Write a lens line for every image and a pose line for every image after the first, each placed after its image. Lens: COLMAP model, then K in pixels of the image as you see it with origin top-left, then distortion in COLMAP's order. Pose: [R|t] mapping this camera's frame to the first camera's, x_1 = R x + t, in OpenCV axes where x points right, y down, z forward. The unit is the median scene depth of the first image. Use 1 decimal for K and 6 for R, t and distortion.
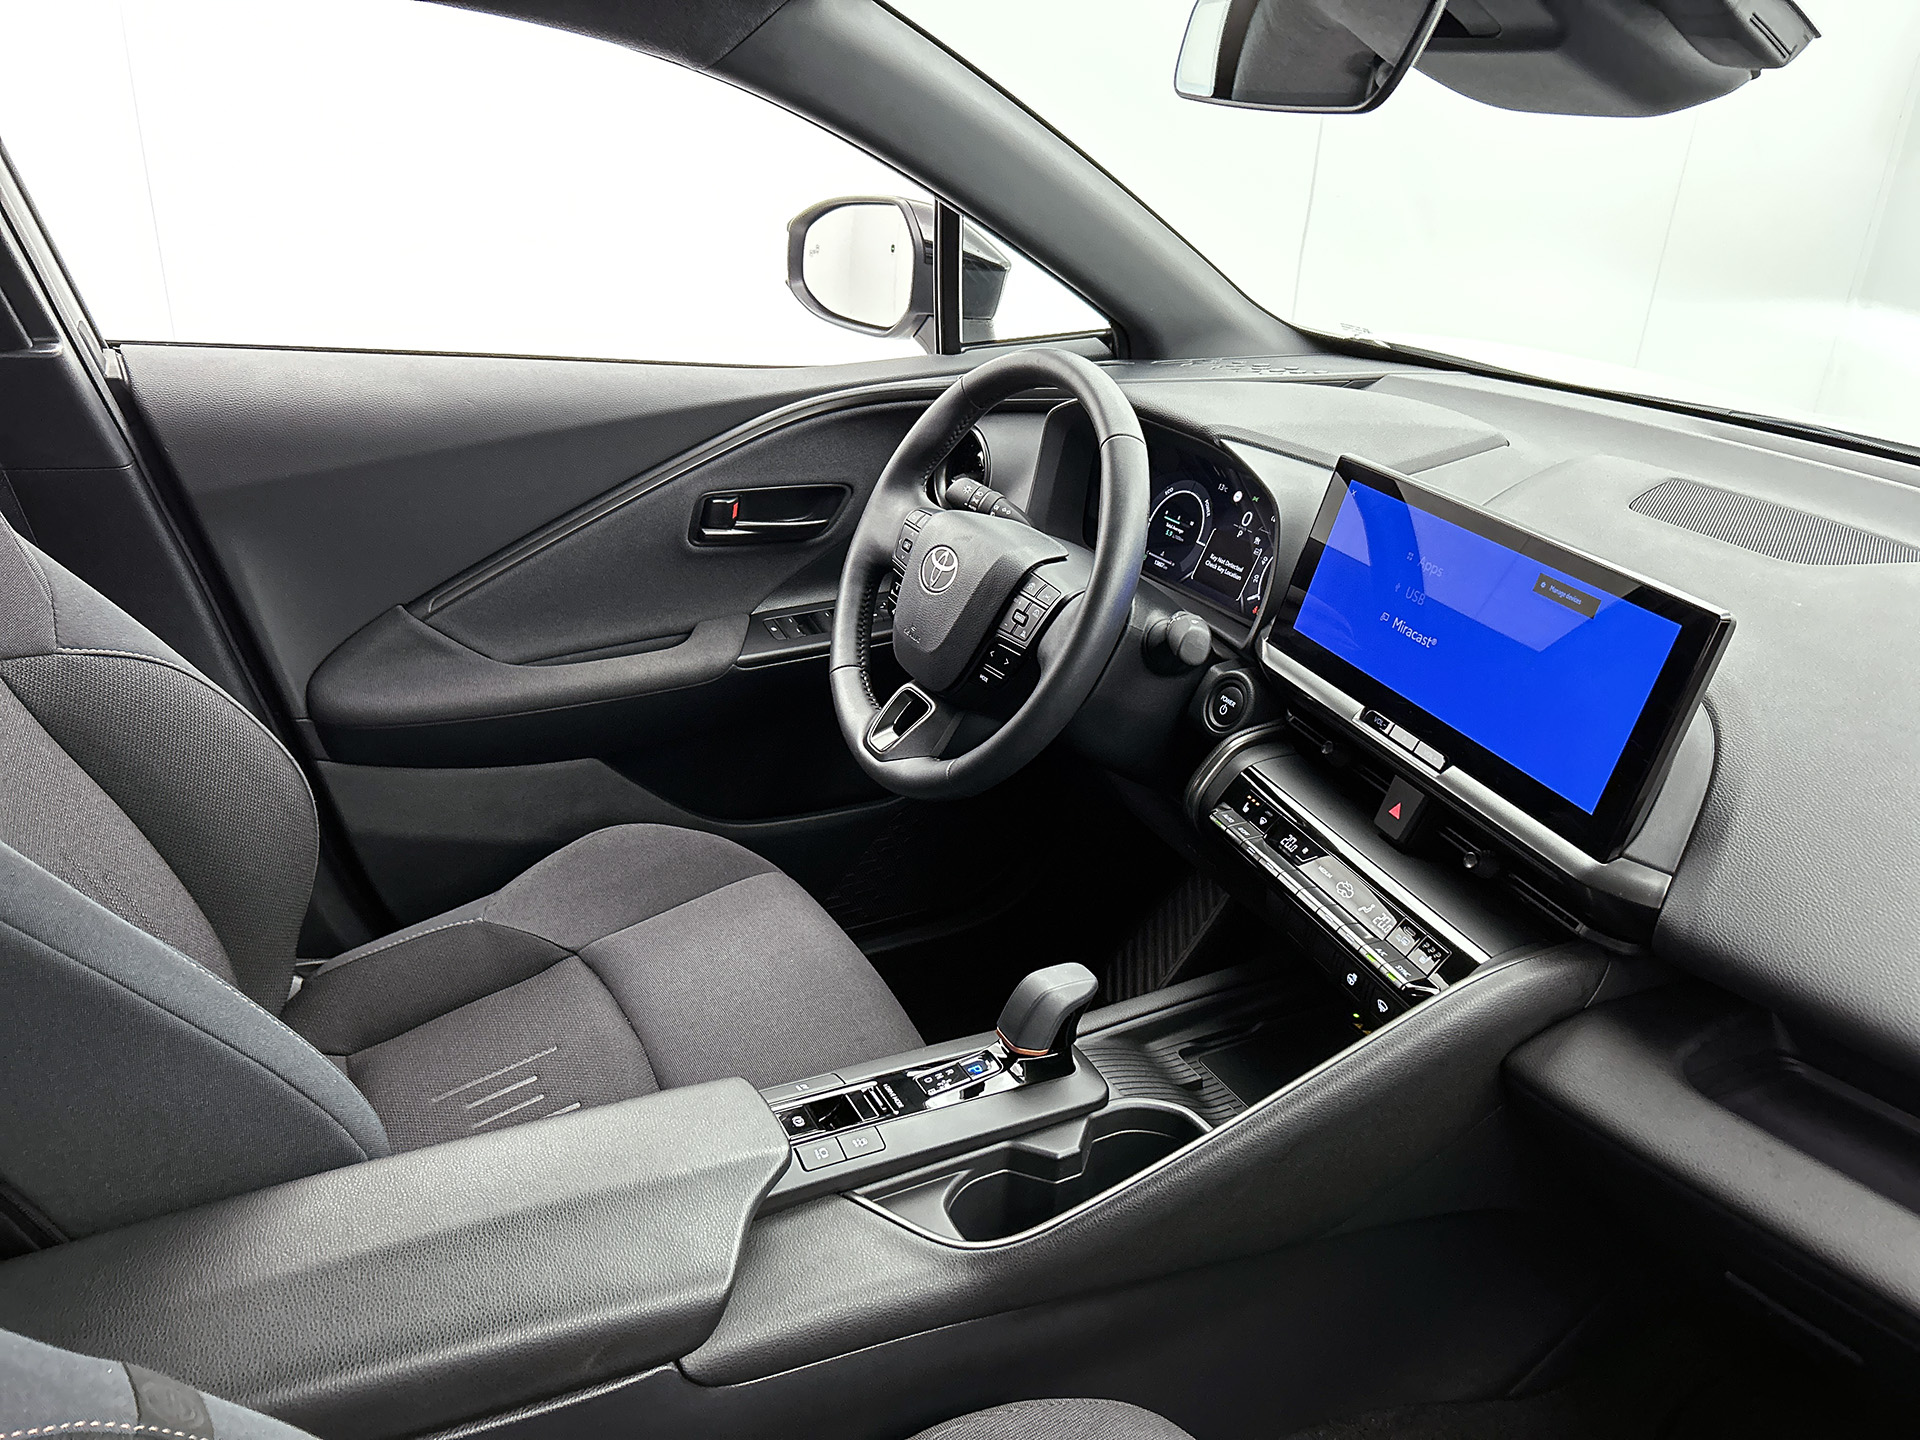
lens RADIAL K [[1472.0, 0, 944.2], [0, 1472.0, 708.6], [0, 0, 1]] dist [0.039698, -0.046826]
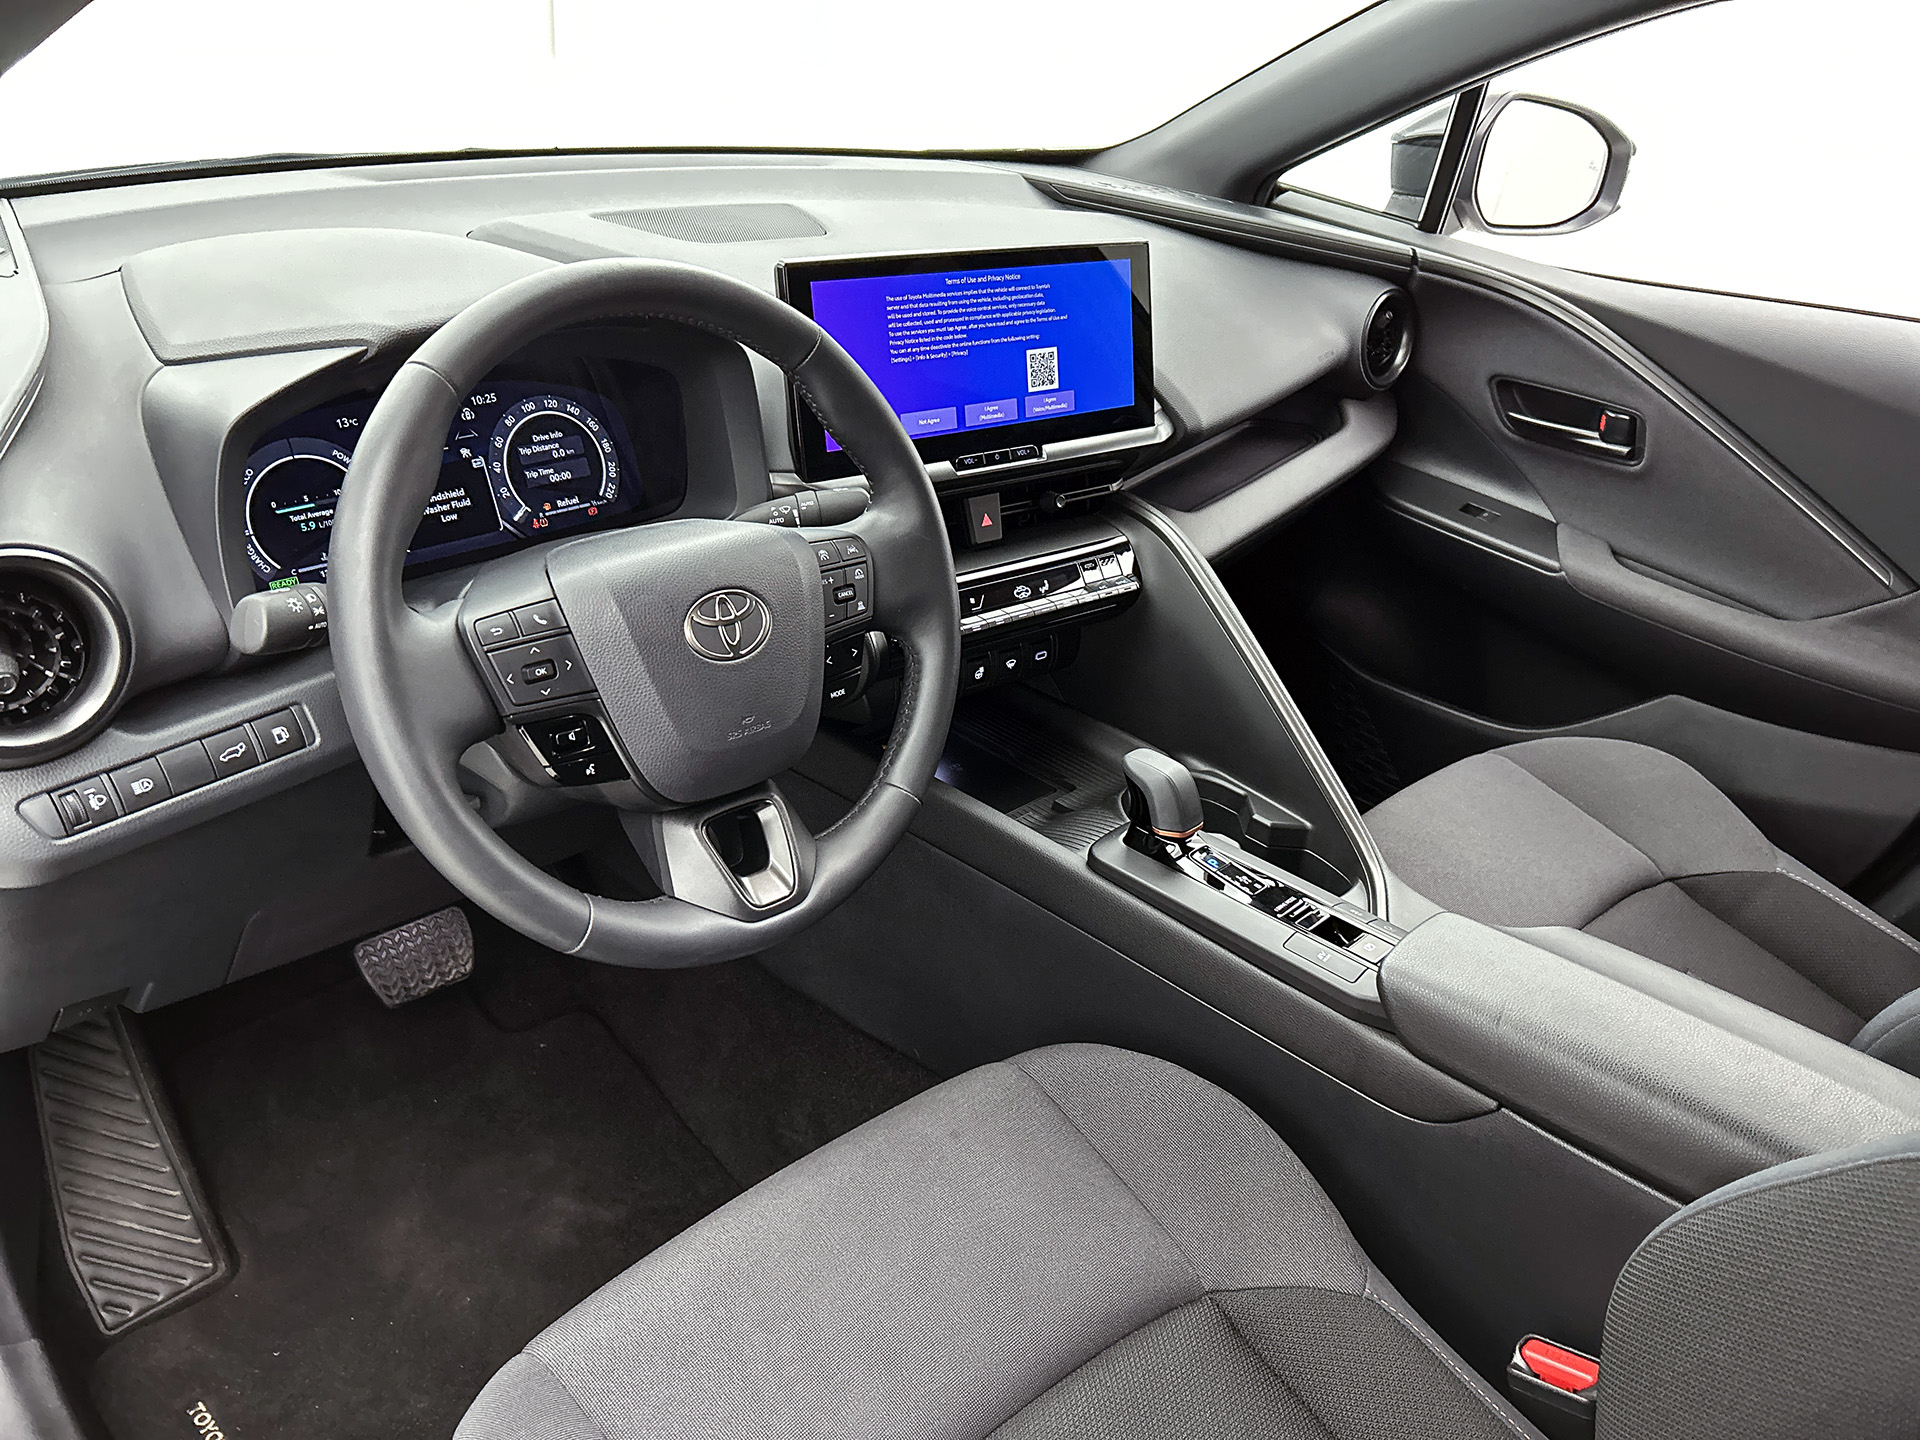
lens RADIAL K [[1472.0, 0, 971.7], [0, 1472.0, 729.5], [0, 0, 1]] dist [0.039698, -0.046826]
pose [[-0.301863, -0.544095, 0.782841, -0.617655], [0.269622, 0.738899, 0.617521, -0.472029], [-0.914430, 0.397478, -0.076346, 1.028699]]
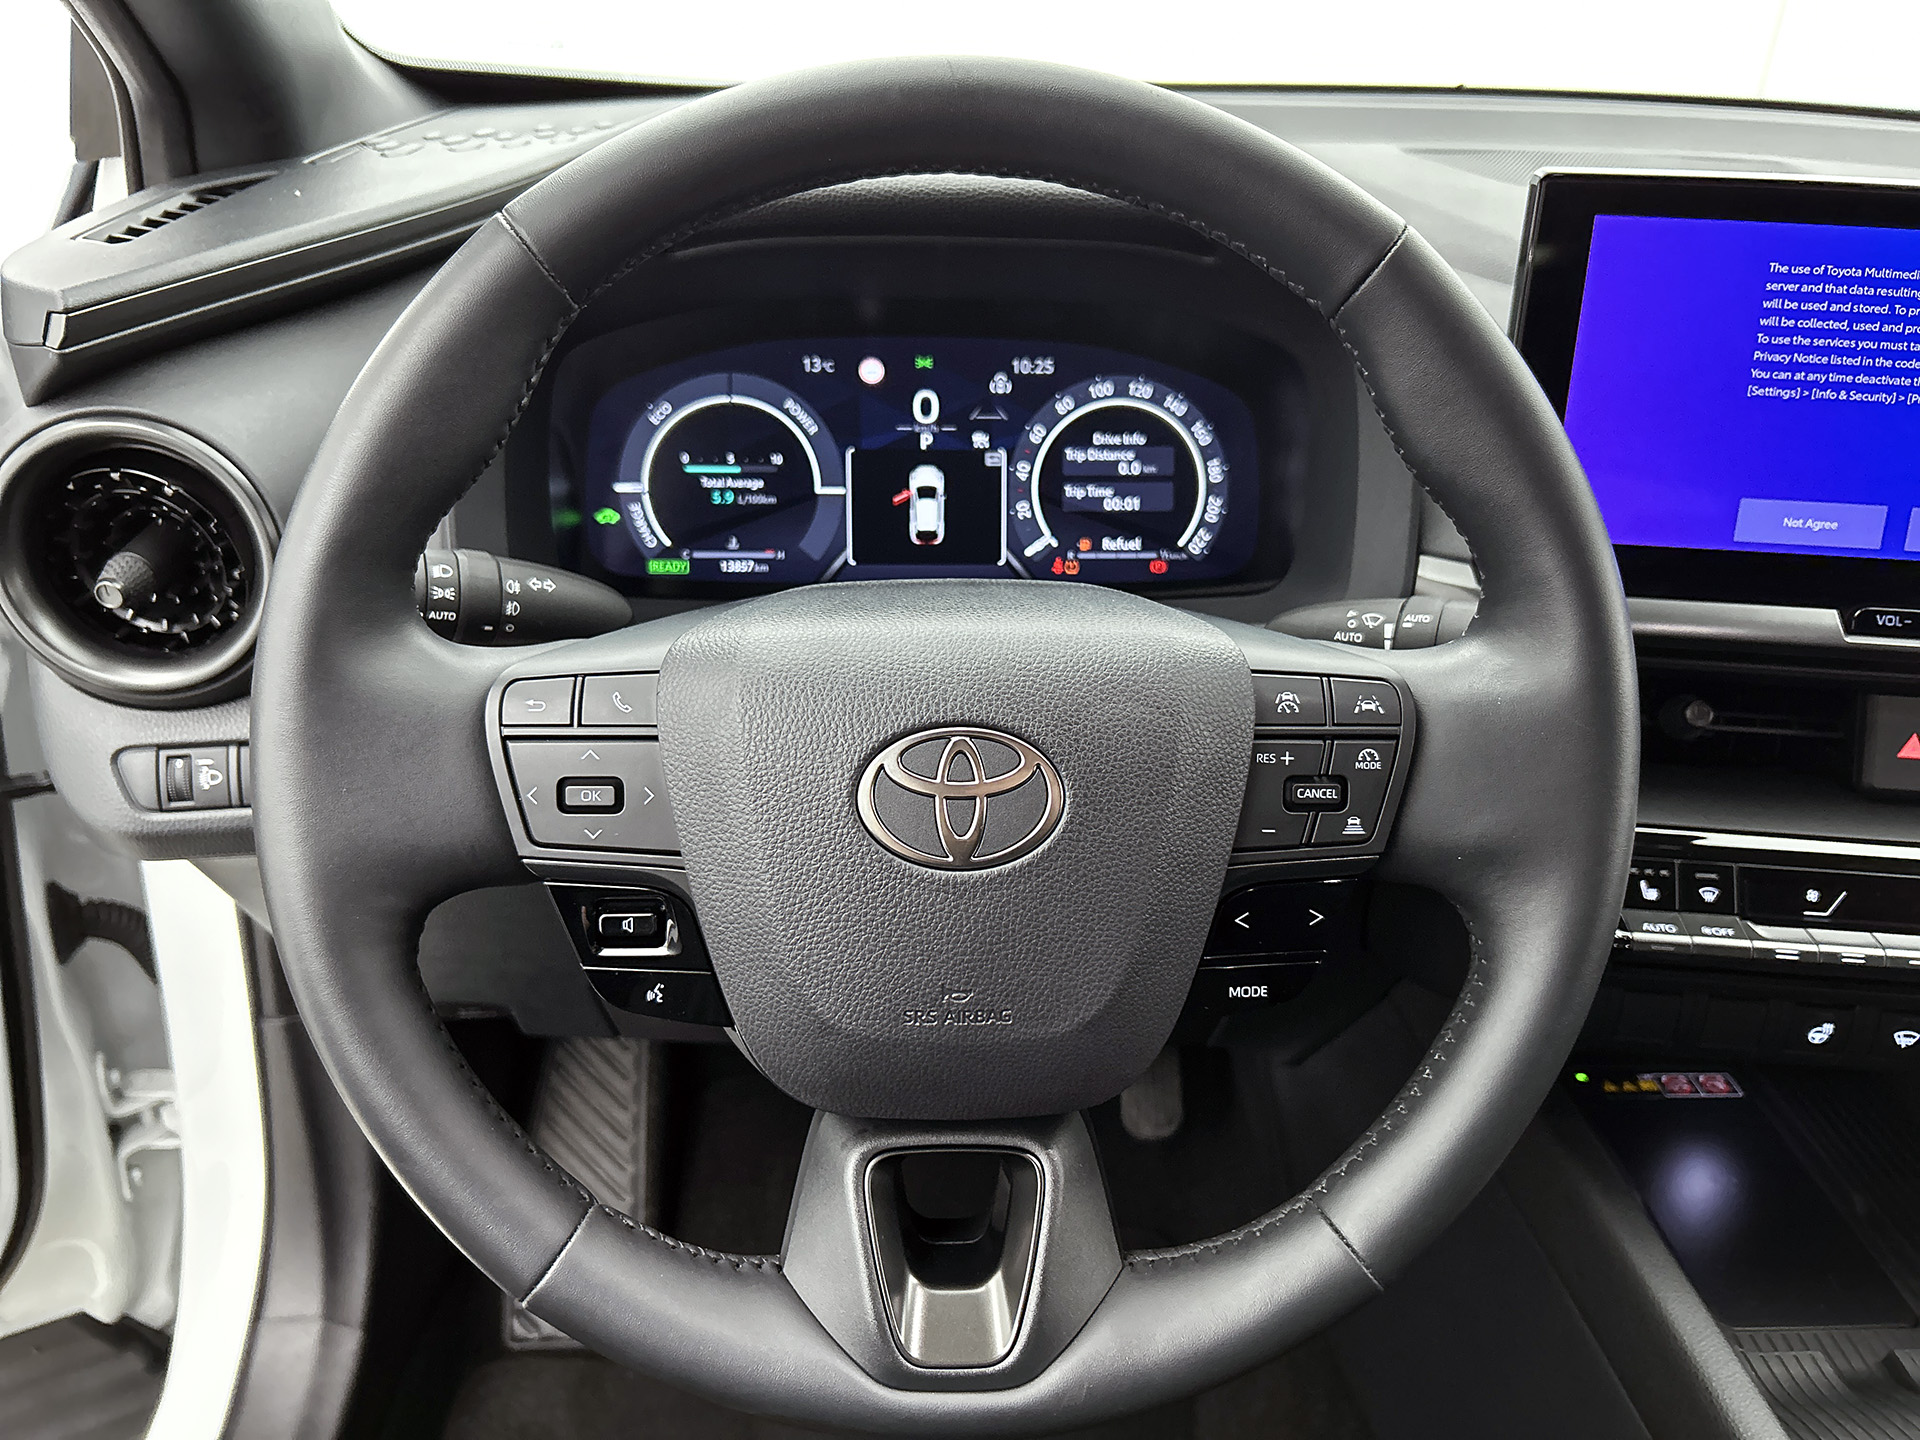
lens RADIAL K [[1472.0, 0, 959.5], [0, 1472.0, 734.8], [0, 0, 1]] dist [0.039698, -0.046826]
pose [[0.432074, -0.481467, 0.762563, -0.256383], [0.359919, 0.867367, 0.343705, -0.234917], [-0.826904, 0.125955, 0.548055, 0.872115]]
